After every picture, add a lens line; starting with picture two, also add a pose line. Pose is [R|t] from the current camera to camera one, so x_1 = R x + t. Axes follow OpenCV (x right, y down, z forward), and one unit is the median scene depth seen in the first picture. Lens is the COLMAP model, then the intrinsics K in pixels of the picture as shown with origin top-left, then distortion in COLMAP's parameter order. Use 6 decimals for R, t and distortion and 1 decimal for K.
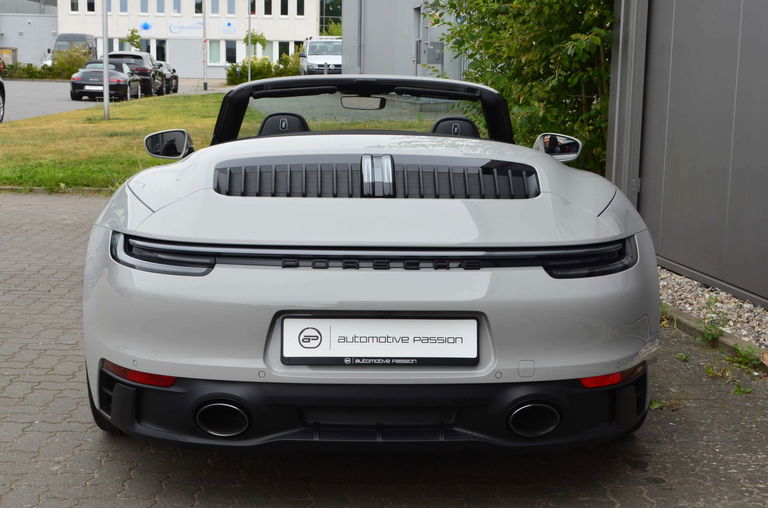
lens RADIAL K [[1217.9, 0, 385.6], [0, 1217.9, 251.4], [0, 0, 1]] dist [-0.040729, 0.000000]
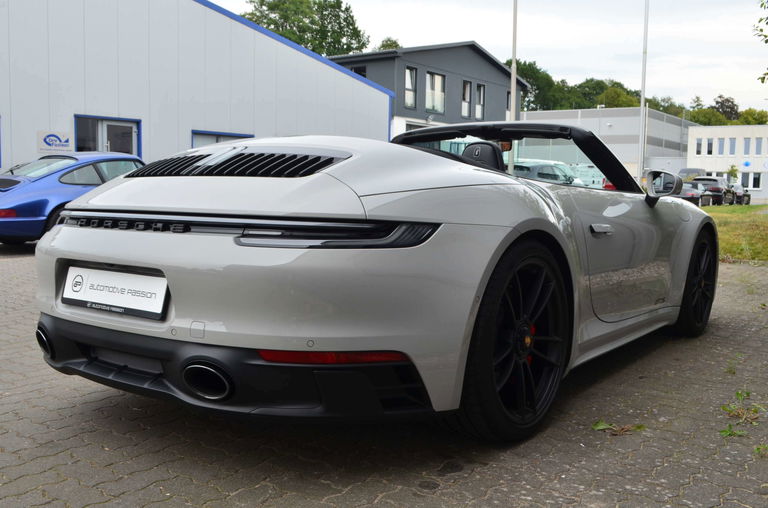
lens RADIAL K [[769.7, 0, 383.4], [0, 769.7, 256.8], [0, 0, 1]] dist [-0.067950, 0.000000]
pose [[0.792181, 0.050736, -0.608173, 0.537878], [-0.092121, 0.995061, -0.036981, 0.037521], [0.603293, 0.085321, 0.792943, 0.487533]]
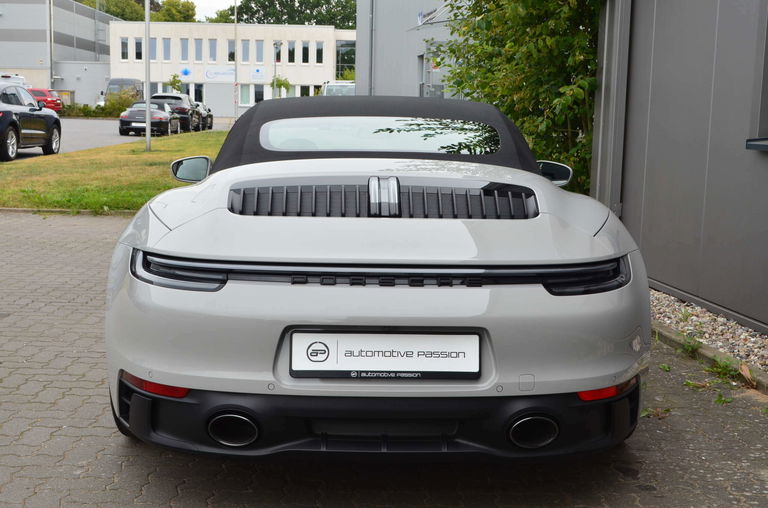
lens RADIAL K [[1054.8, 0, 384.0], [0, 1054.8, 258.0], [0, 0, 1]] dist [-0.047575, 0.000000]
pose [[0.999957, 0.004767, -0.008001, 0.000884], [-0.004843, 0.999942, -0.009573, -0.000539], [0.007955, 0.009611, 0.999922, 0.085608]]
